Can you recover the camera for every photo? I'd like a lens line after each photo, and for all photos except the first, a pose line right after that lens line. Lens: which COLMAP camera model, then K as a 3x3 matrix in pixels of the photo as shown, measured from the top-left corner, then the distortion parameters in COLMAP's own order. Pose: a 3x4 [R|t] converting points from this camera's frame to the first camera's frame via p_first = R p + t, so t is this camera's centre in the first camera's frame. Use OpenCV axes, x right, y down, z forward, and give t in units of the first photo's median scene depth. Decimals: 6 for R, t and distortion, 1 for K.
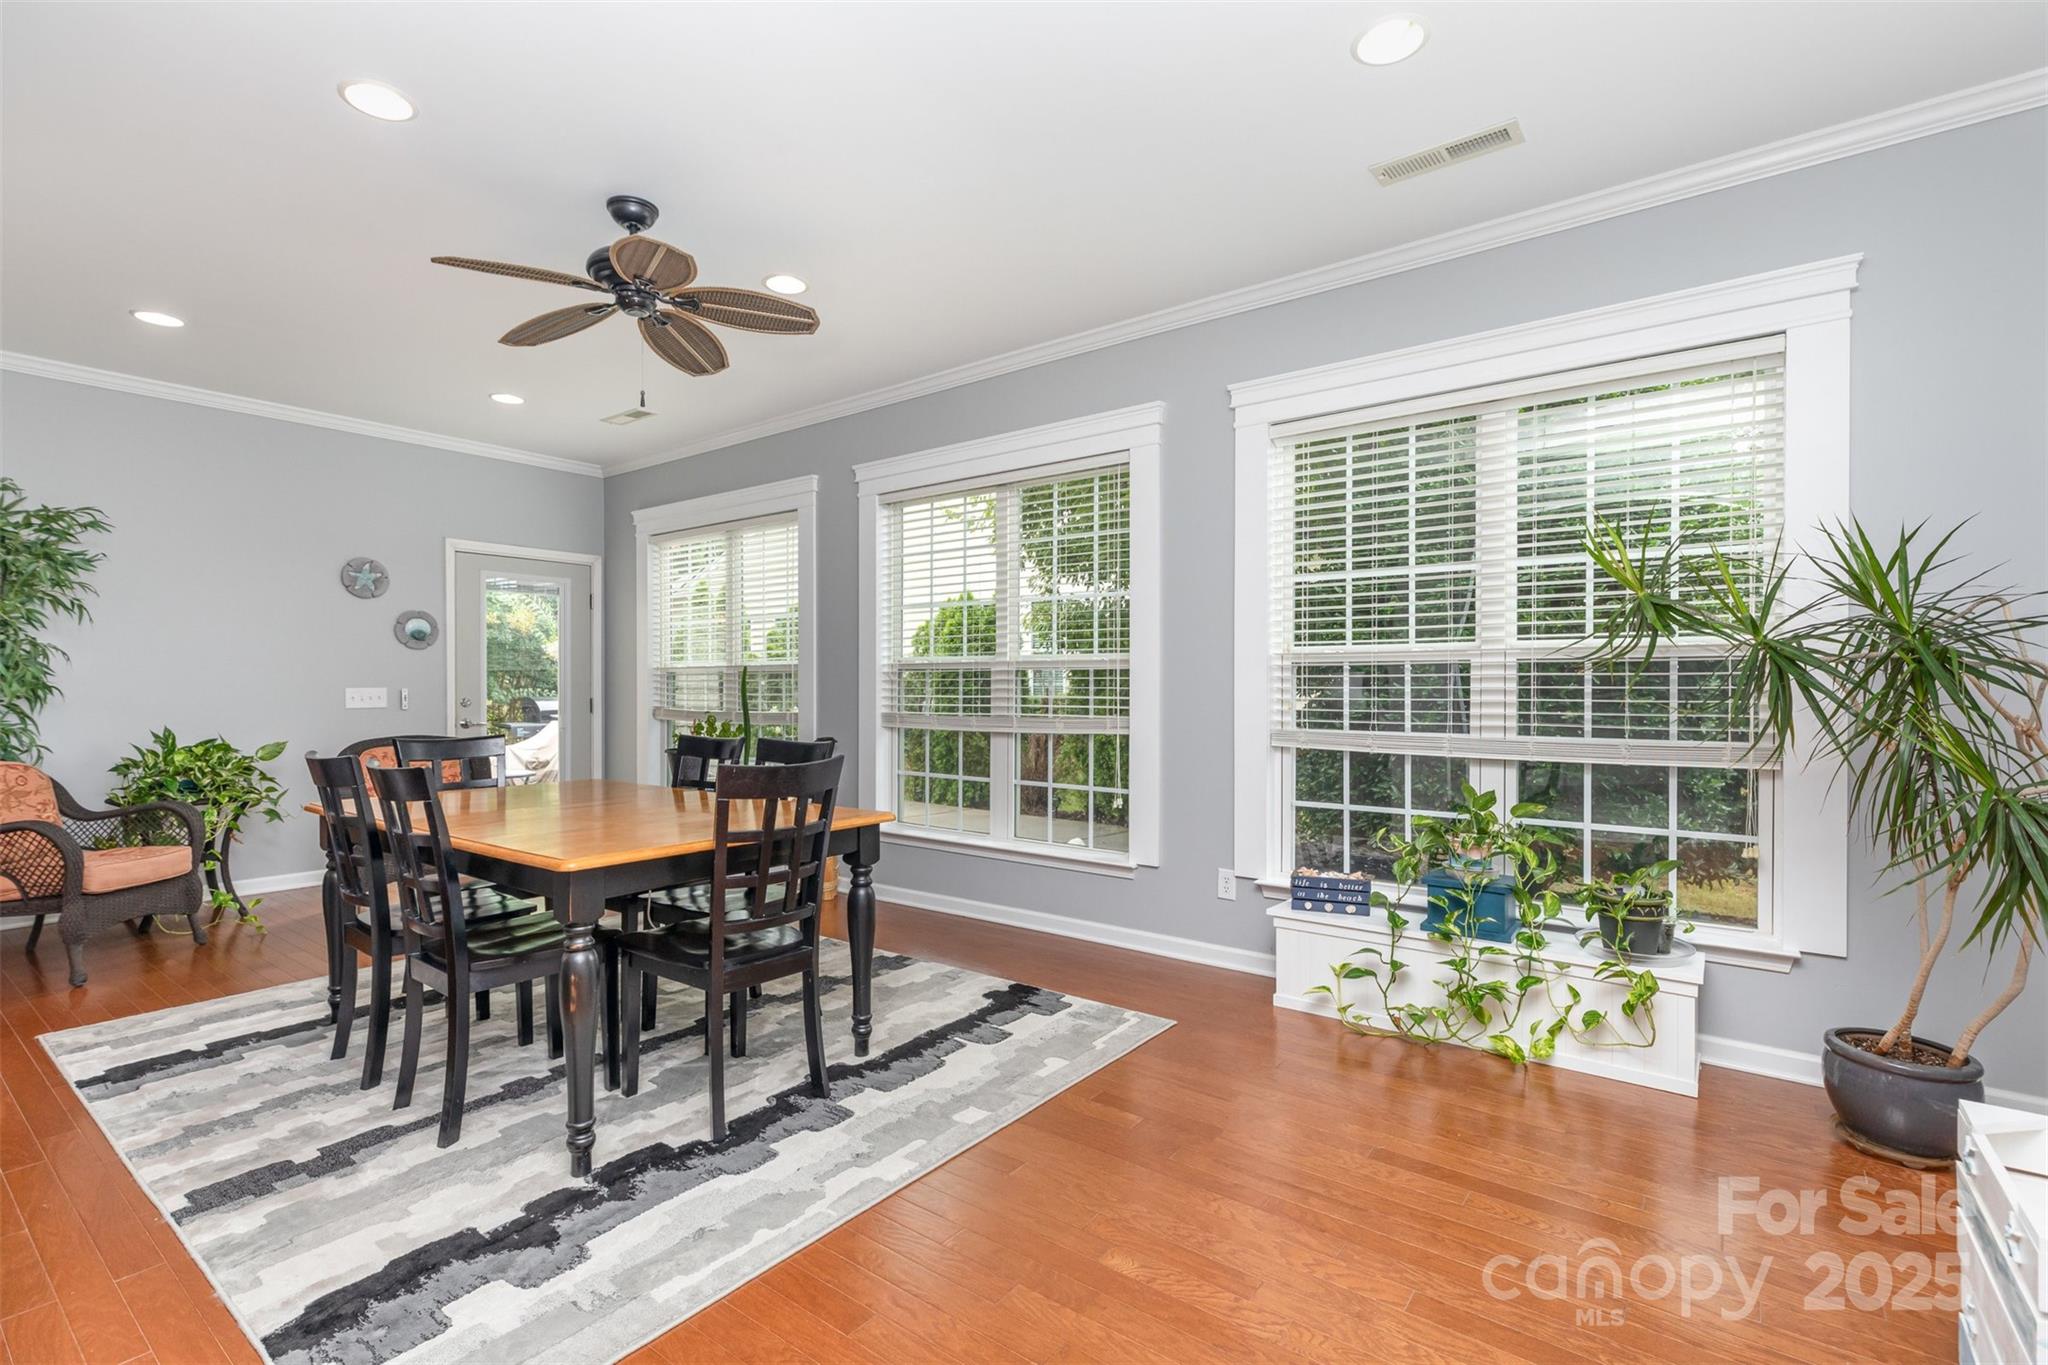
lens RADIAL K [[922.3, 0, 1009.9], [0, 922.3, 689.2], [0, 0, 1]] dist [0.001947, 0.000262]
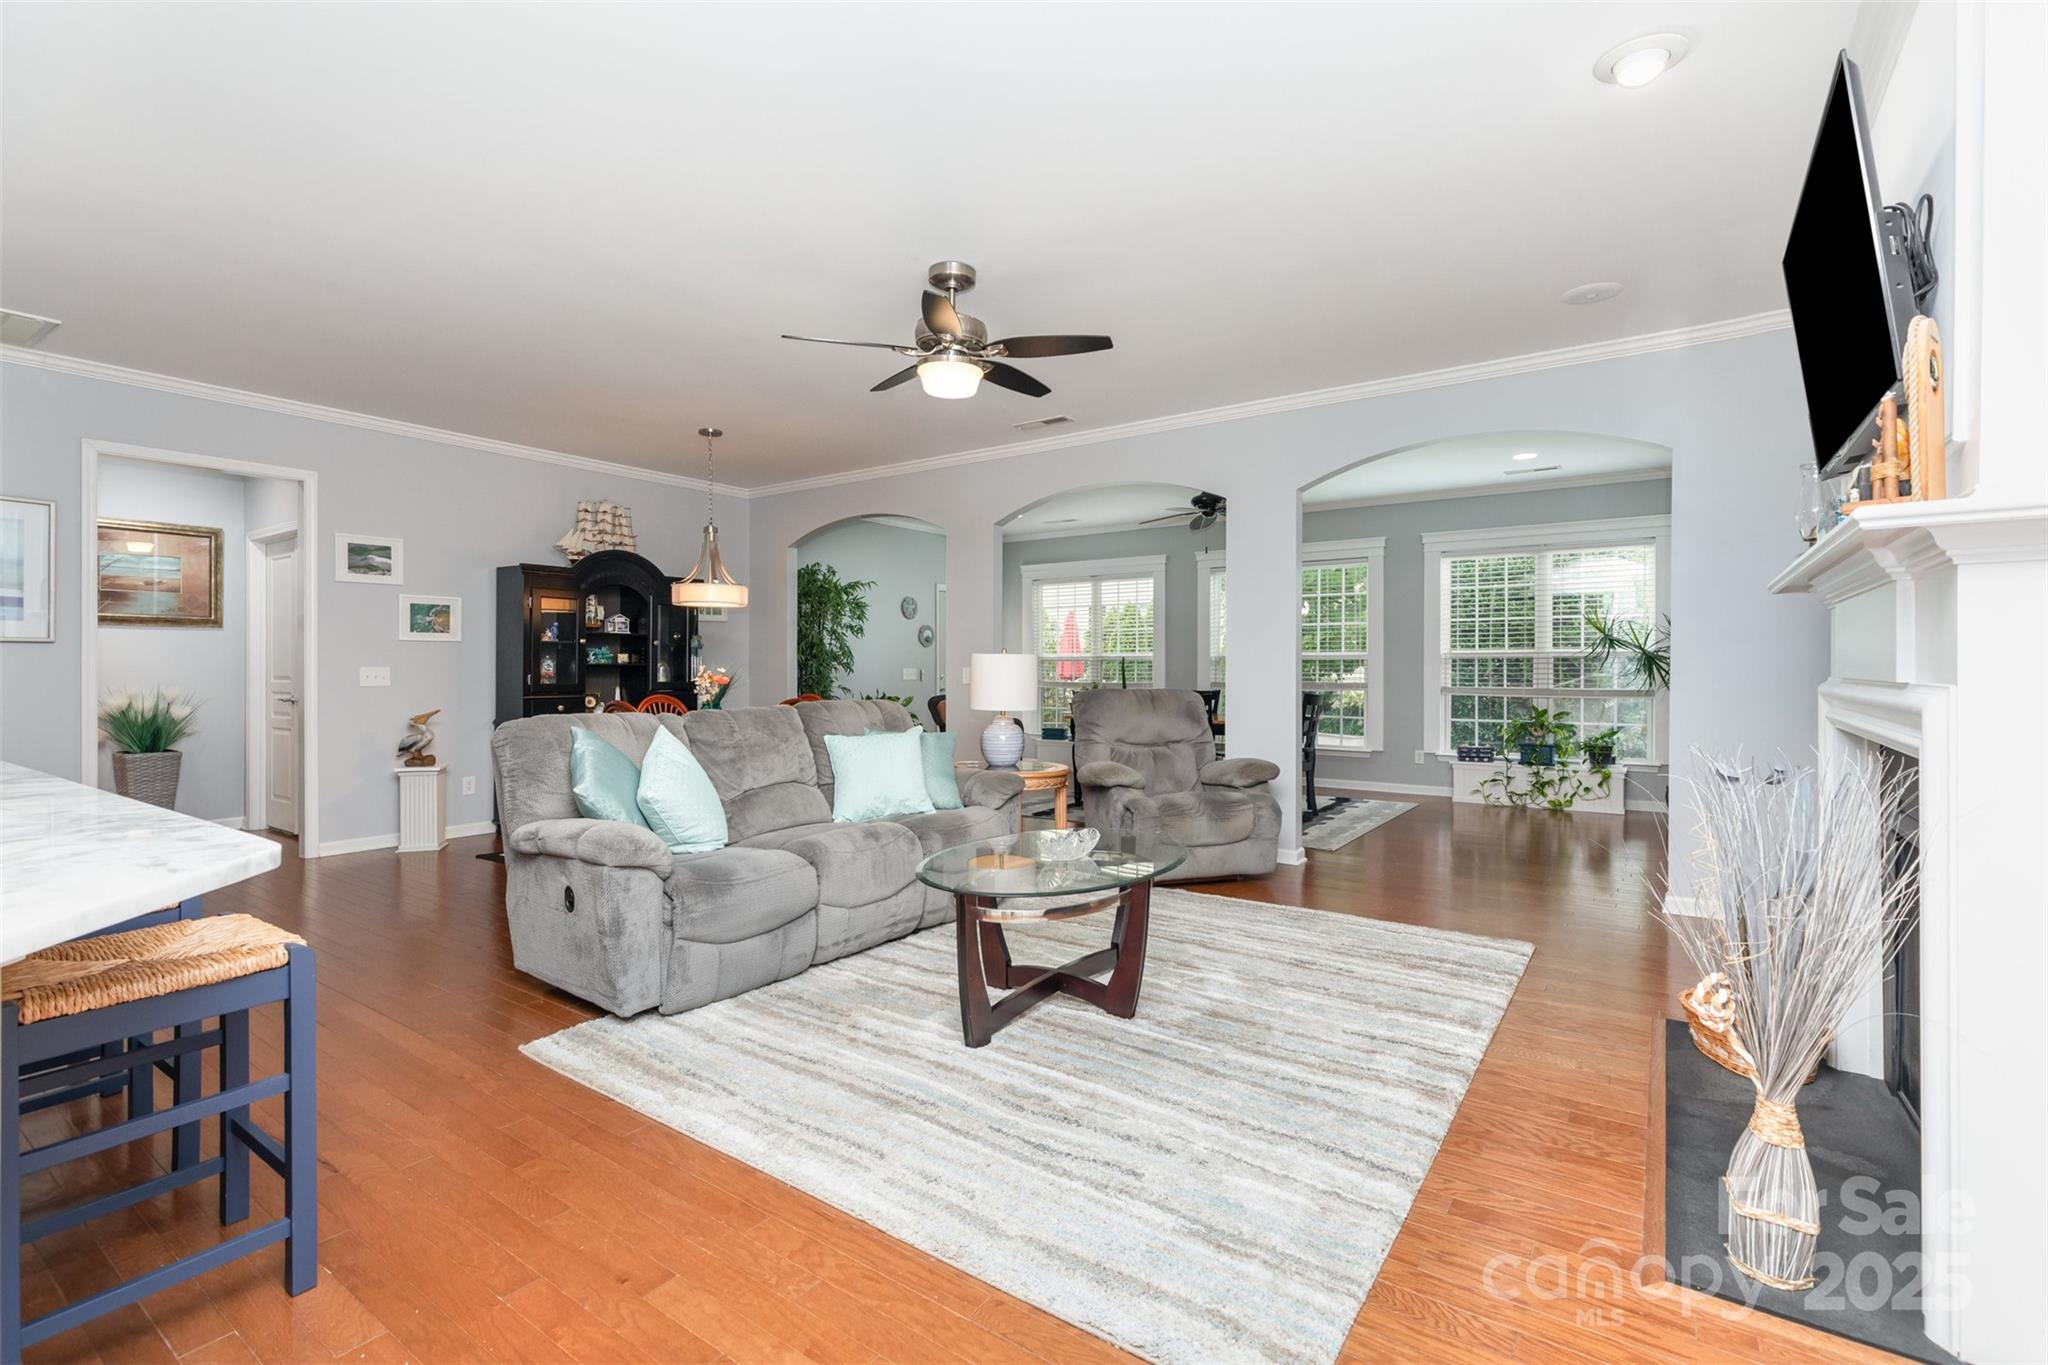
lens RADIAL K [[917.8, 0, 1017.2], [0, 917.8, 664.7], [0, 0, 1]] dist [0.001536, 0.000566]
pose [[0.999115, -0.003723, 0.041893, -0.940194], [0.003758, 0.999993, -0.000736, -0.013444], [-0.041890, 0.000893, 0.999122, -1.326198]]
